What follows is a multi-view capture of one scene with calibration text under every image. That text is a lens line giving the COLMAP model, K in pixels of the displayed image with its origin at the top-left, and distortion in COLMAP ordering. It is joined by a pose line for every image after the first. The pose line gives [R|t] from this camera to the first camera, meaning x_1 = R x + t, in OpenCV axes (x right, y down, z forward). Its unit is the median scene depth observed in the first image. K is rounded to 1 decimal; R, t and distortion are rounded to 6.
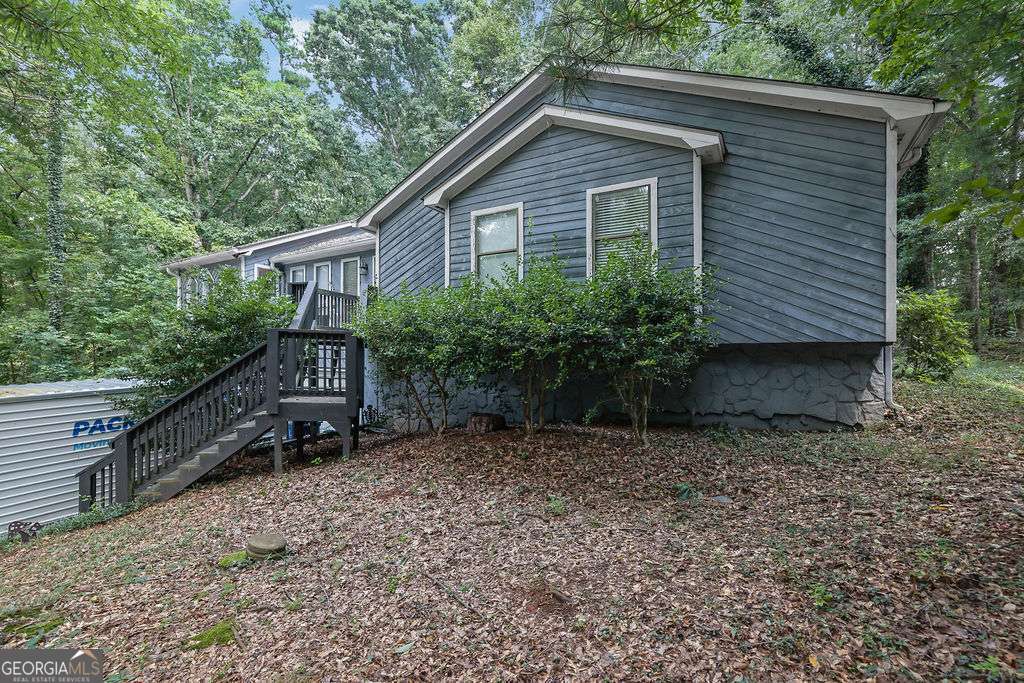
lens RADIAL K [[458.0, 0, 508.7], [0, 458.0, 339.7], [0, 0, 1]] dist [-0.048213, 0.019693]
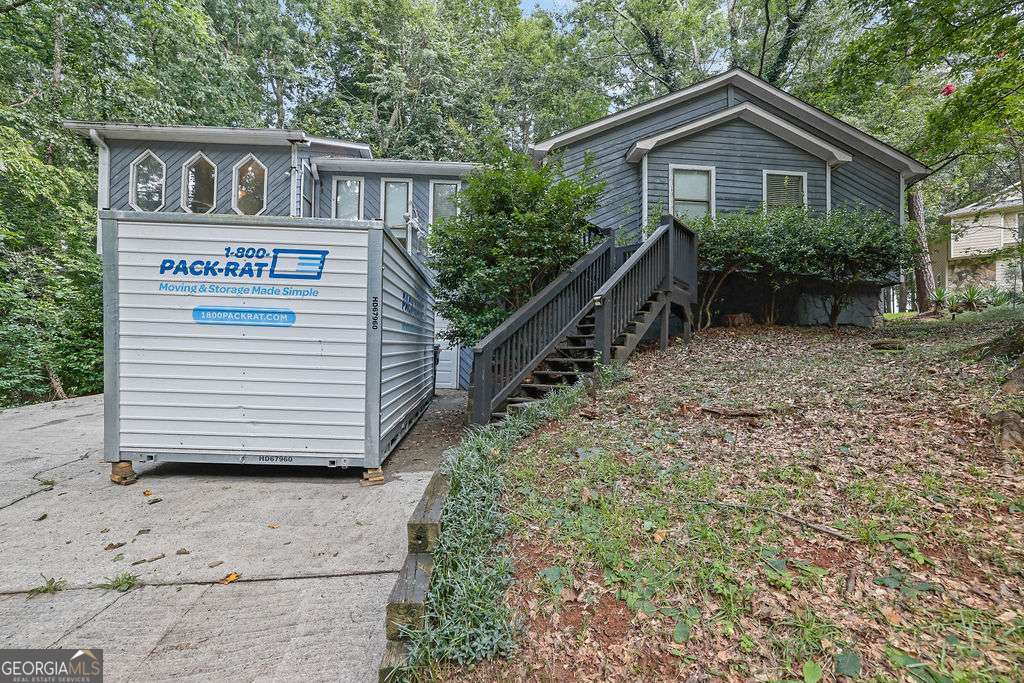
lens RADIAL K [[458.0, 0, 508.7], [0, 458.0, 339.7], [0, 0, 1]] dist [-0.048213, 0.019693]
pose [[0.811674, 0.035252, 0.583046, -1.217992], [-0.029004, 0.999378, -0.020047, 0.249776], [-0.583390, -0.000639, 0.812192, 0.278566]]
